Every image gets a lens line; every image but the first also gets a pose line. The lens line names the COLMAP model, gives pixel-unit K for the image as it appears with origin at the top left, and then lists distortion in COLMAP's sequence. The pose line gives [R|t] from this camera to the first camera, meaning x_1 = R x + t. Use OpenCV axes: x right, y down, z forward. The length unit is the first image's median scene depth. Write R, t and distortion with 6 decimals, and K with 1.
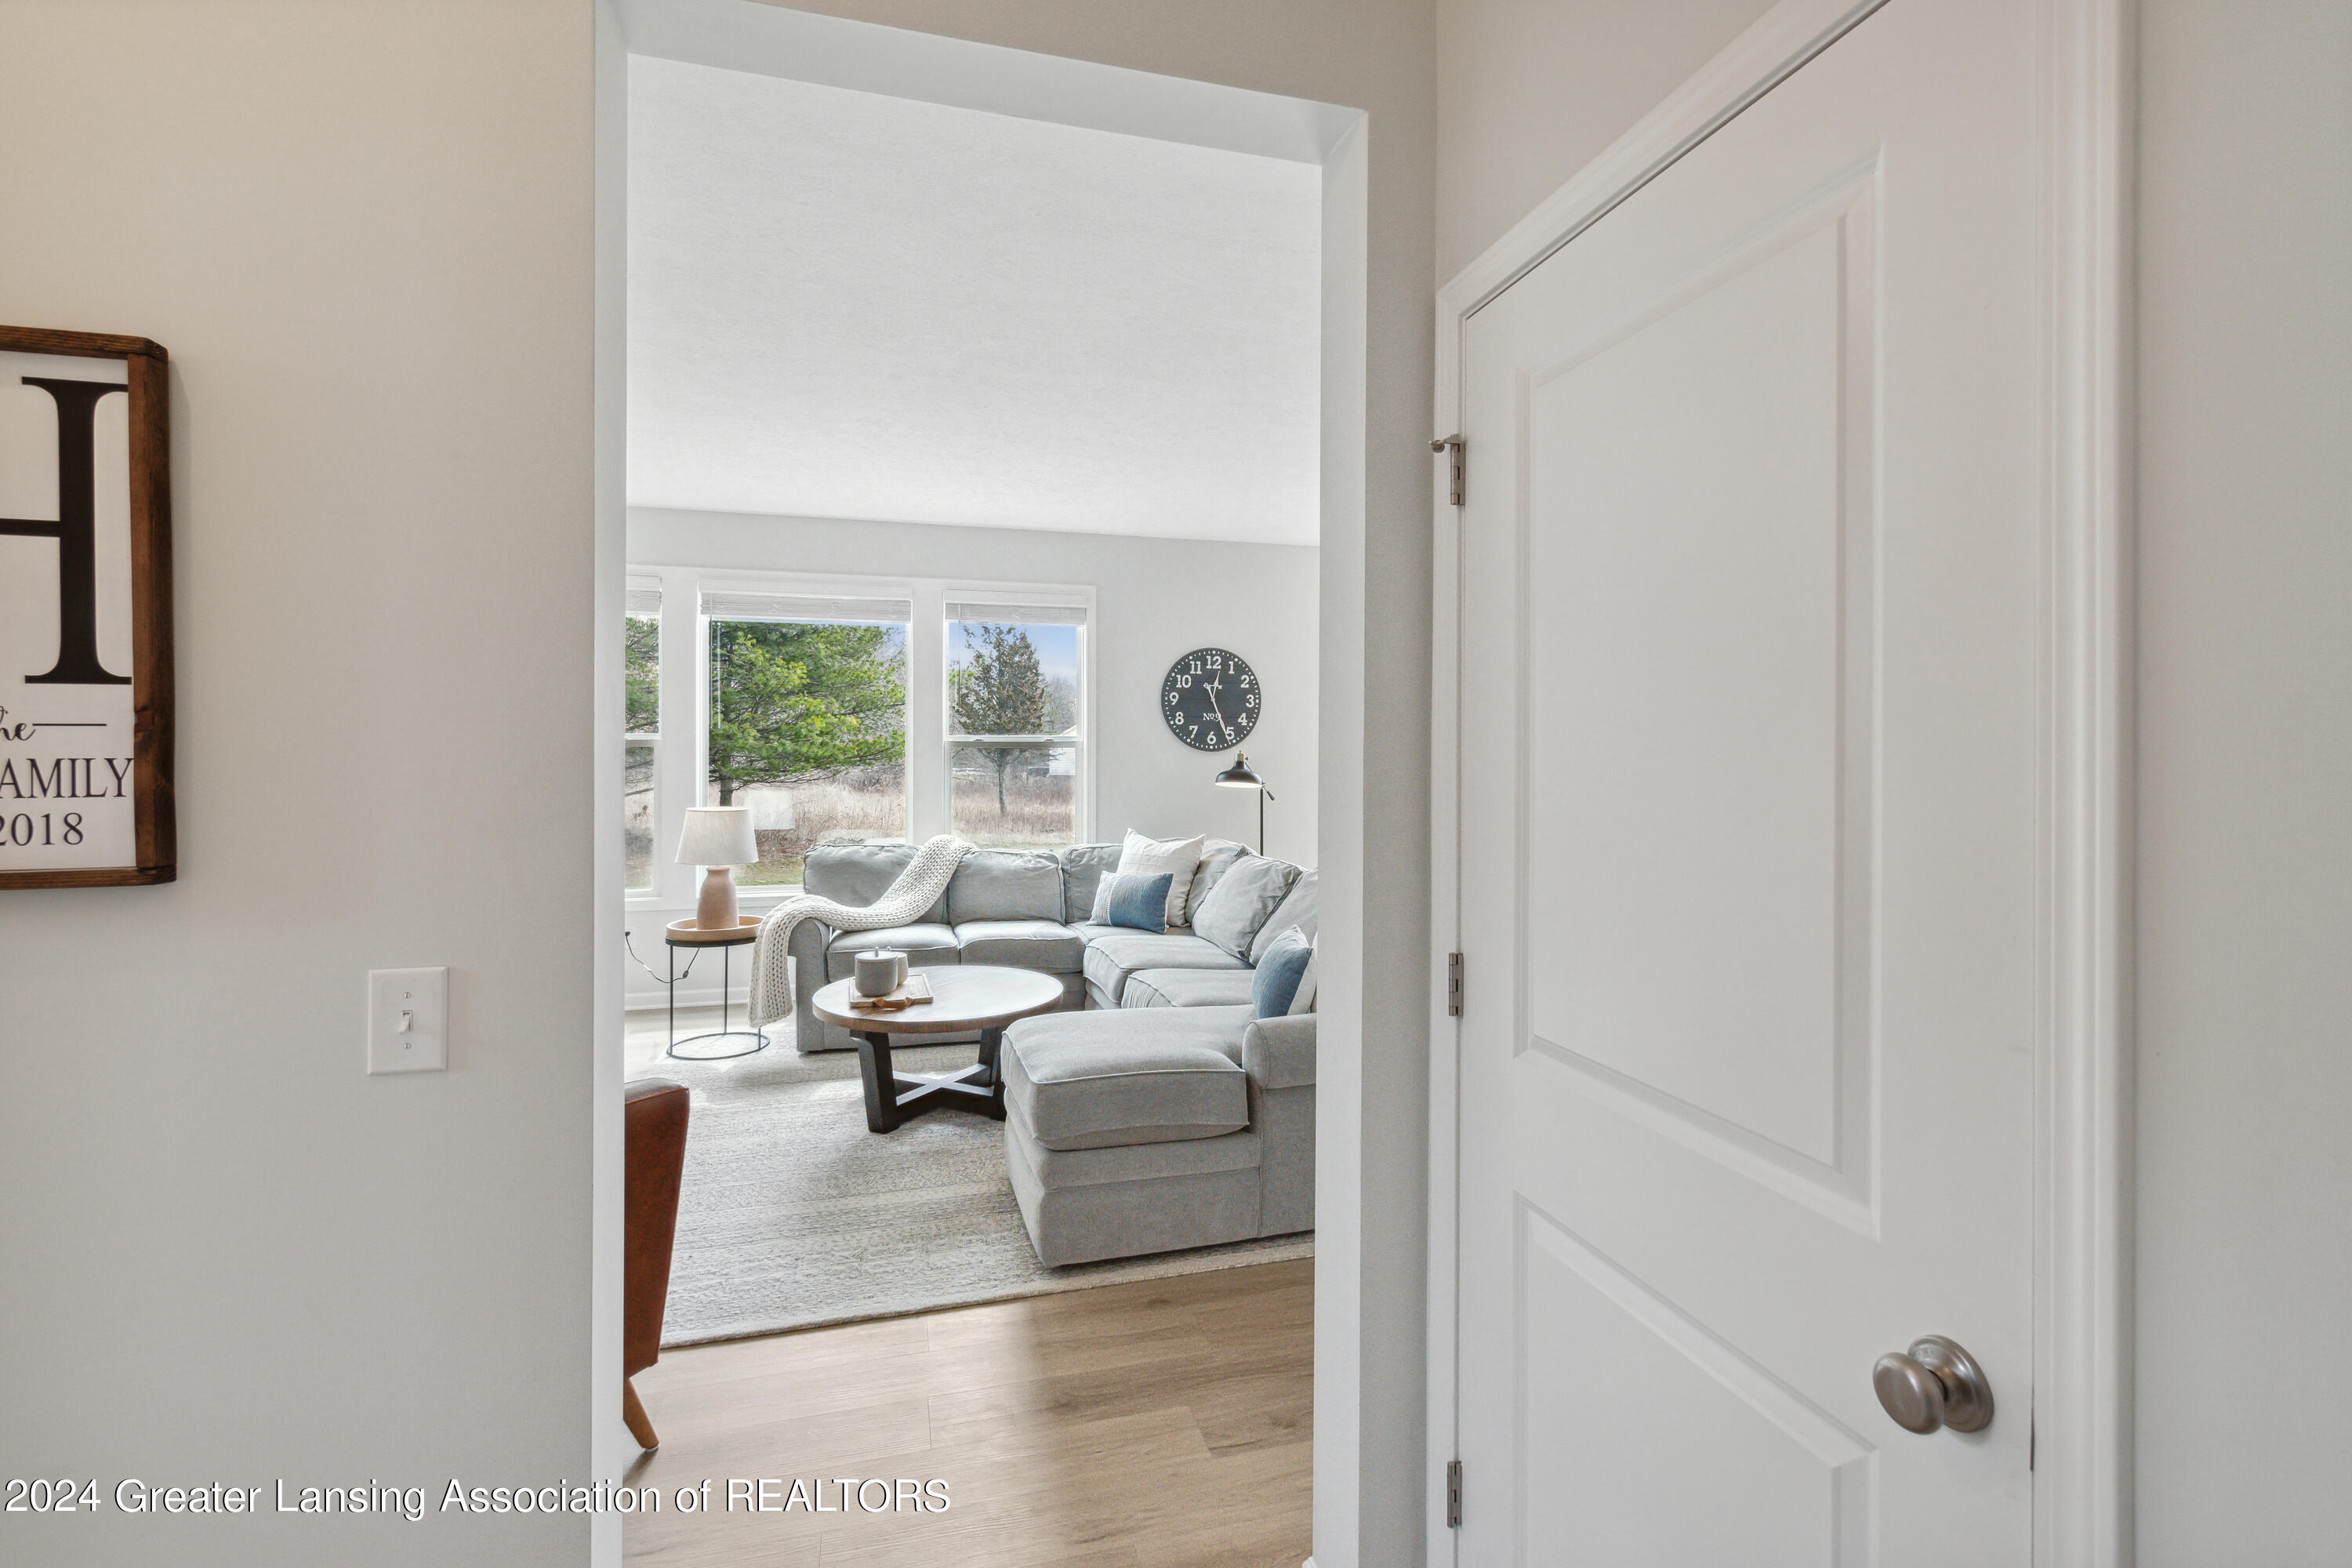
lens RADIAL K [[1068.8, 0, 1181.1], [0, 1068.8, 757.9], [0, 0, 1]] dist [0.010083, -0.004756]
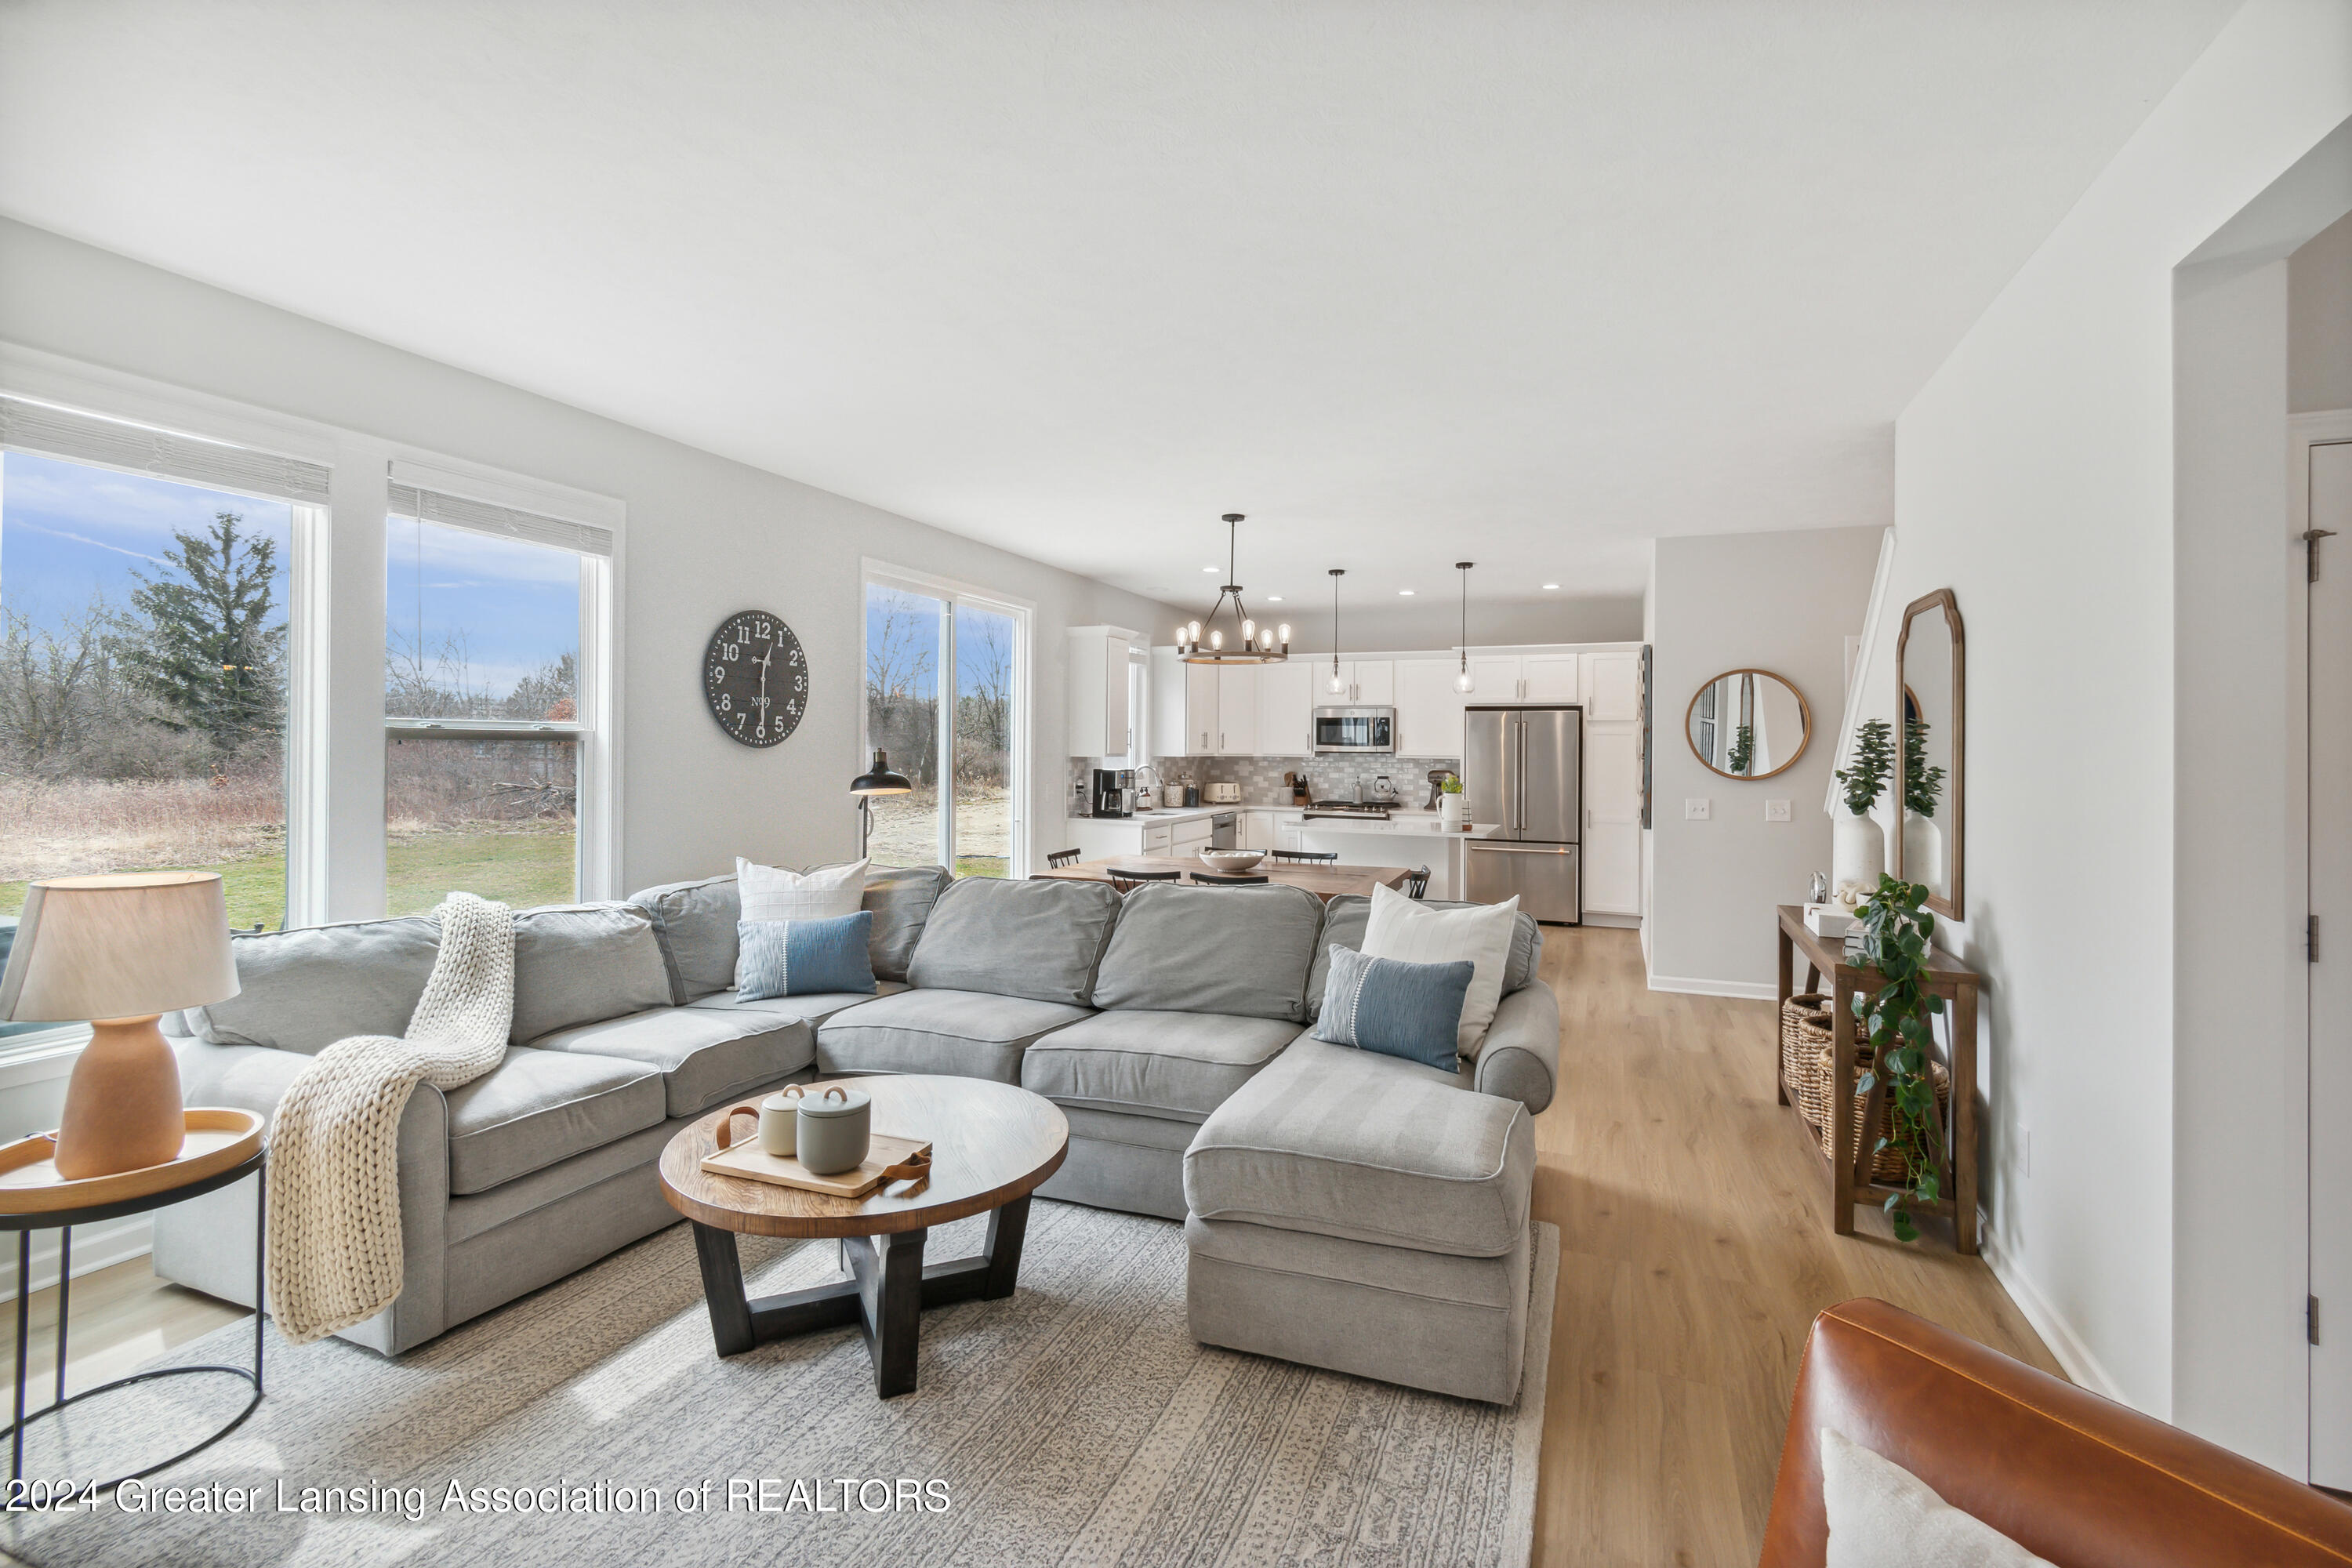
lens RADIAL K [[1068.8, 0, 1174.4], [0, 1068.8, 745.9], [0, 0, 1]] dist [0.010083, -0.004756]
pose [[0.610207, 0.007509, 0.792206, -0.418745], [-0.005123, 0.999972, -0.005532, -0.004922], [-0.792225, -0.000682, 0.610229, 0.325601]]
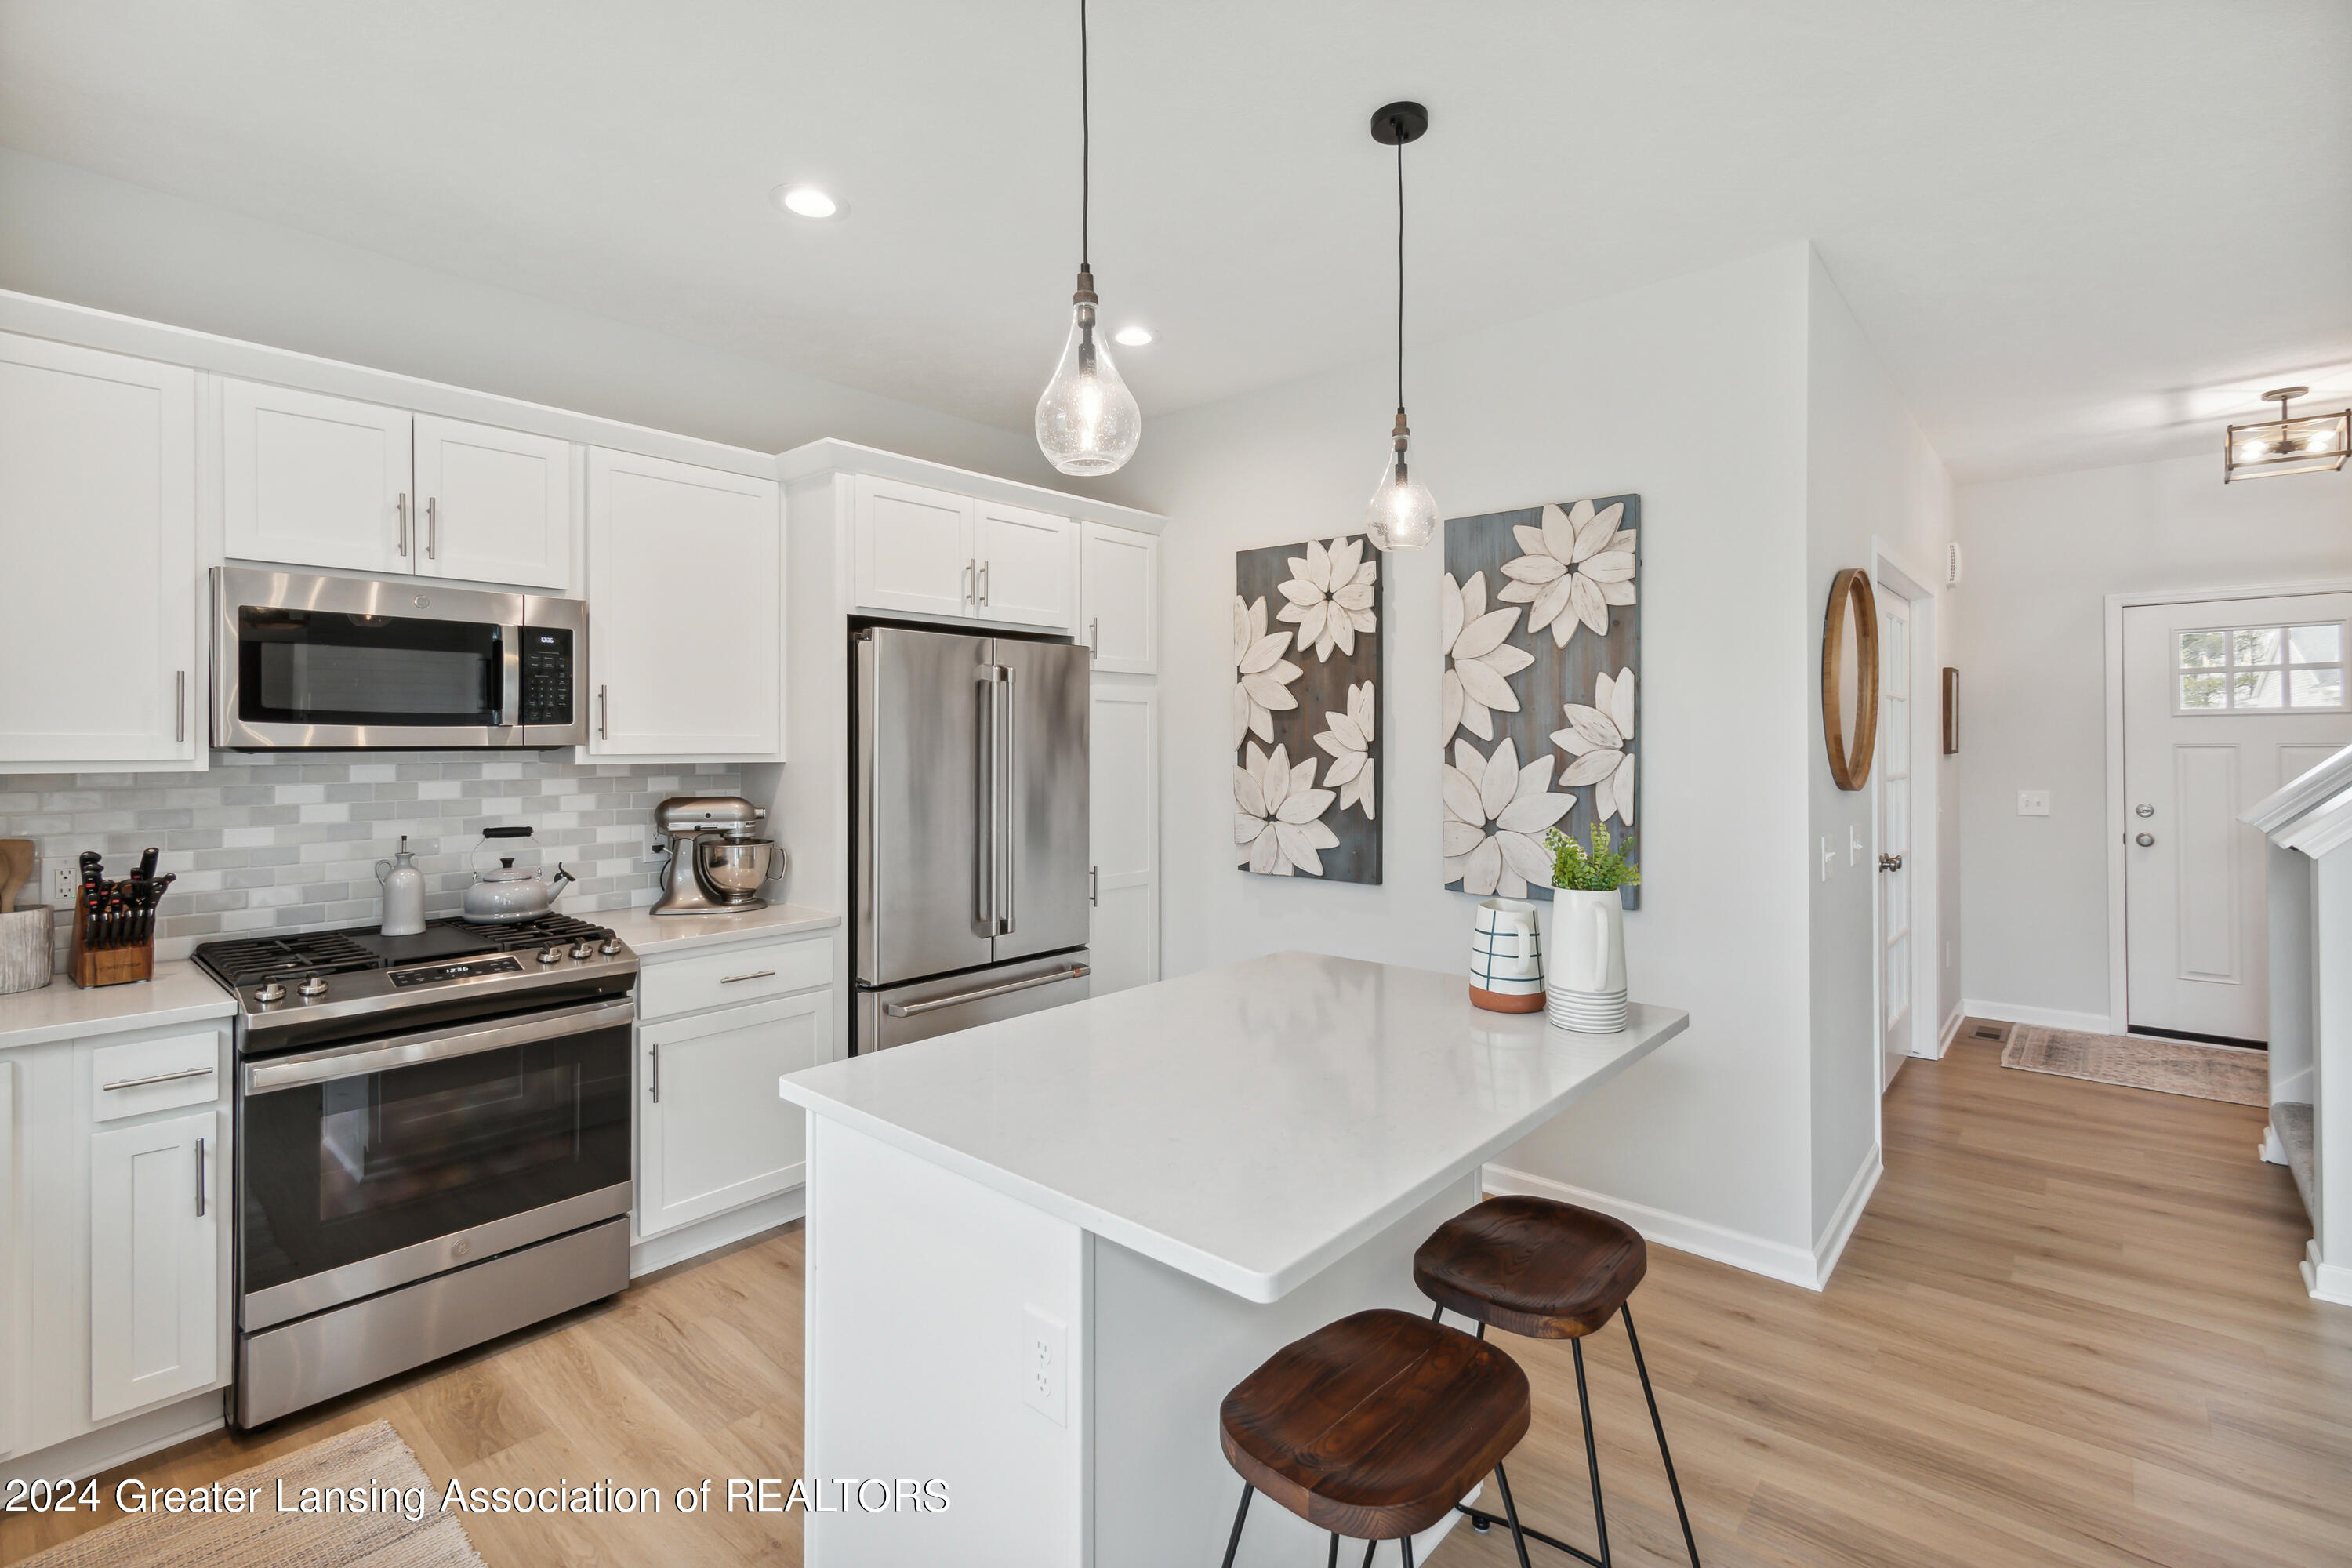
lens RADIAL K [[1068.8, 0, 1175.1], [0, 1068.8, 736.6], [0, 0, 1]] dist [0.010083, -0.004756]
pose [[-0.551434, 0.006107, 0.834196, 0.461285], [0.007172, 0.999971, -0.002580, -0.006858], [-0.834188, 0.004560, -0.551462, 1.055250]]
